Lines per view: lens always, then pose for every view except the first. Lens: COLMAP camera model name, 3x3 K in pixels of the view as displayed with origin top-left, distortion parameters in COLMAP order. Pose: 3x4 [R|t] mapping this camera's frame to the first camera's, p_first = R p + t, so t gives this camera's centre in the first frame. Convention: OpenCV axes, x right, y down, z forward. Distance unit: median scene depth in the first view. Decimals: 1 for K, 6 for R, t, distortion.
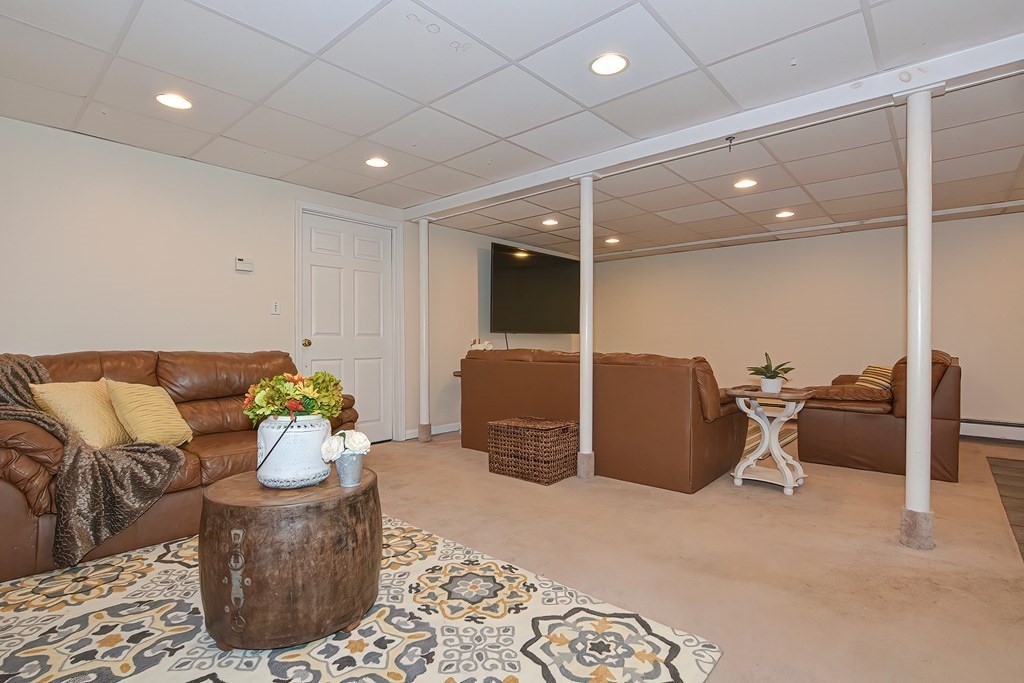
lens RADIAL K [[500.1, 0, 515.0], [0, 500.1, 345.6], [0, 0, 1]] dist [-0.035979, 0.007537]
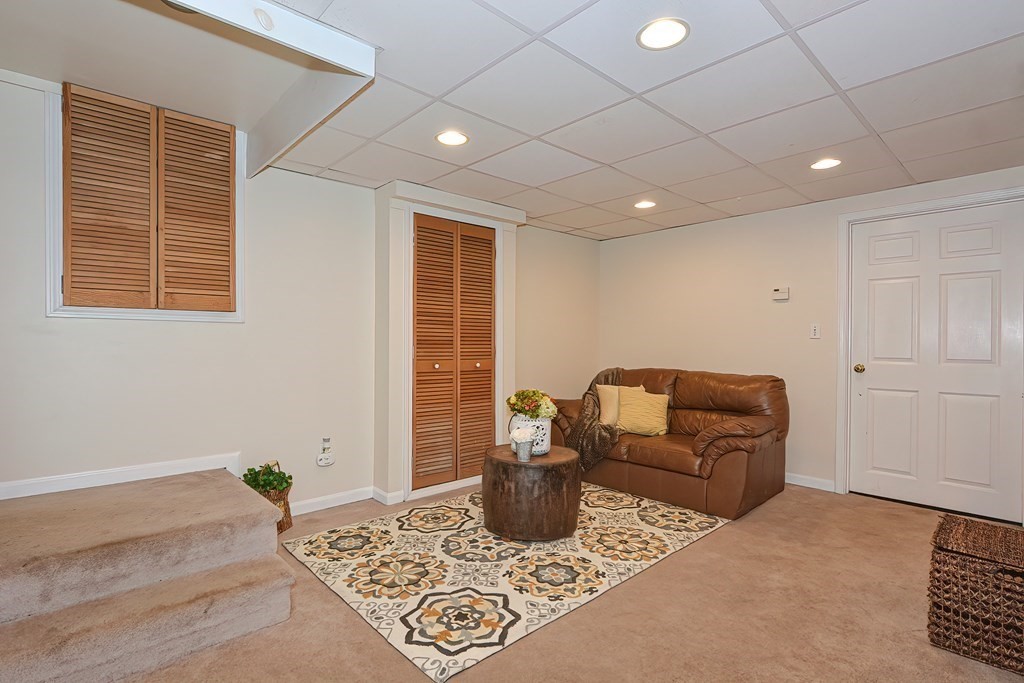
lens RADIAL K [[500.1, 0, 497.0], [0, 500.1, 348.9], [0, 0, 1]] dist [-0.035979, 0.007537]
pose [[-0.122954, 0.015849, -0.992286, 1.279941], [-0.013423, 0.999754, 0.017631, -0.113931], [0.992322, 0.015487, -0.122711, 1.089585]]
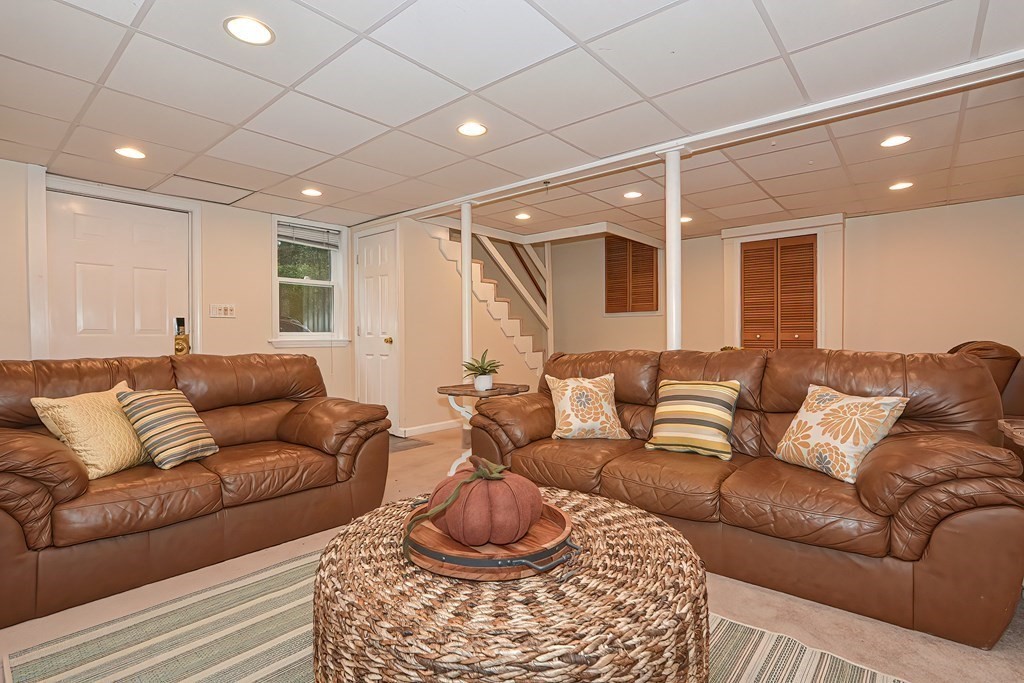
lens RADIAL K [[500.1, 0, 490.2], [0, 500.1, 349.0], [0, 0, 1]] dist [-0.035979, 0.007537]
pose [[-0.999972, 0.006081, -0.004333, 1.004331], [0.005937, 0.999452, 0.032562, -0.032865], [0.004528, 0.032535, -0.999460, 3.846227]]
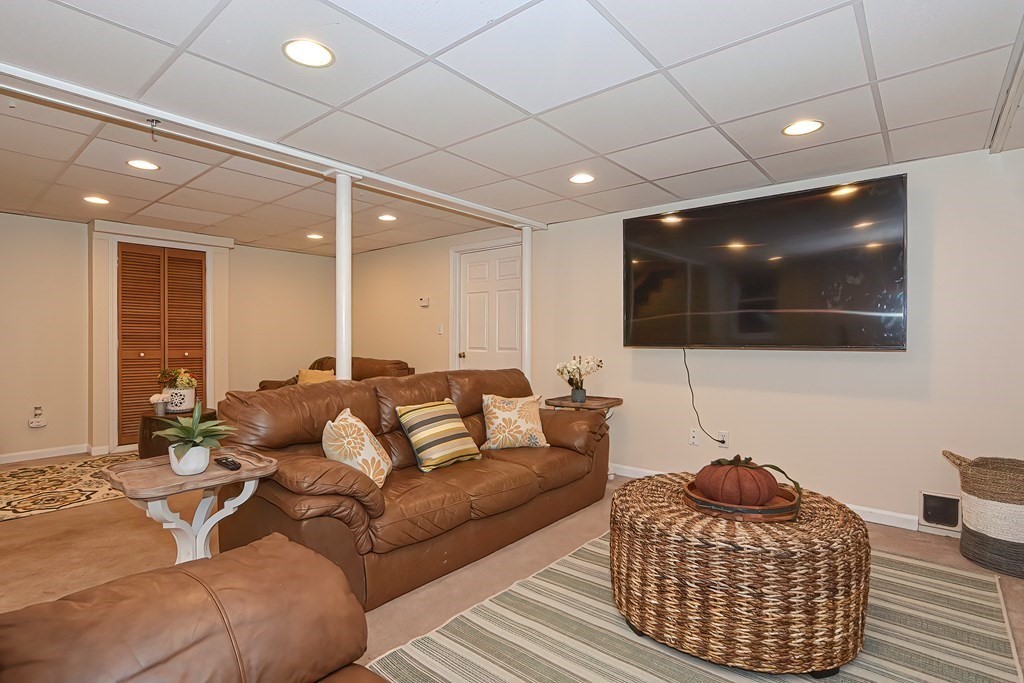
lens RADIAL K [[500.1, 0, 518.2], [0, 500.1, 339.6], [0, 0, 1]] dist [-0.035979, 0.007537]
pose [[0.020704, -0.007614, -0.999757, 2.067037], [-0.011314, 0.999905, -0.007849, -0.087411], [0.999722, 0.011474, 0.020616, 2.667668]]
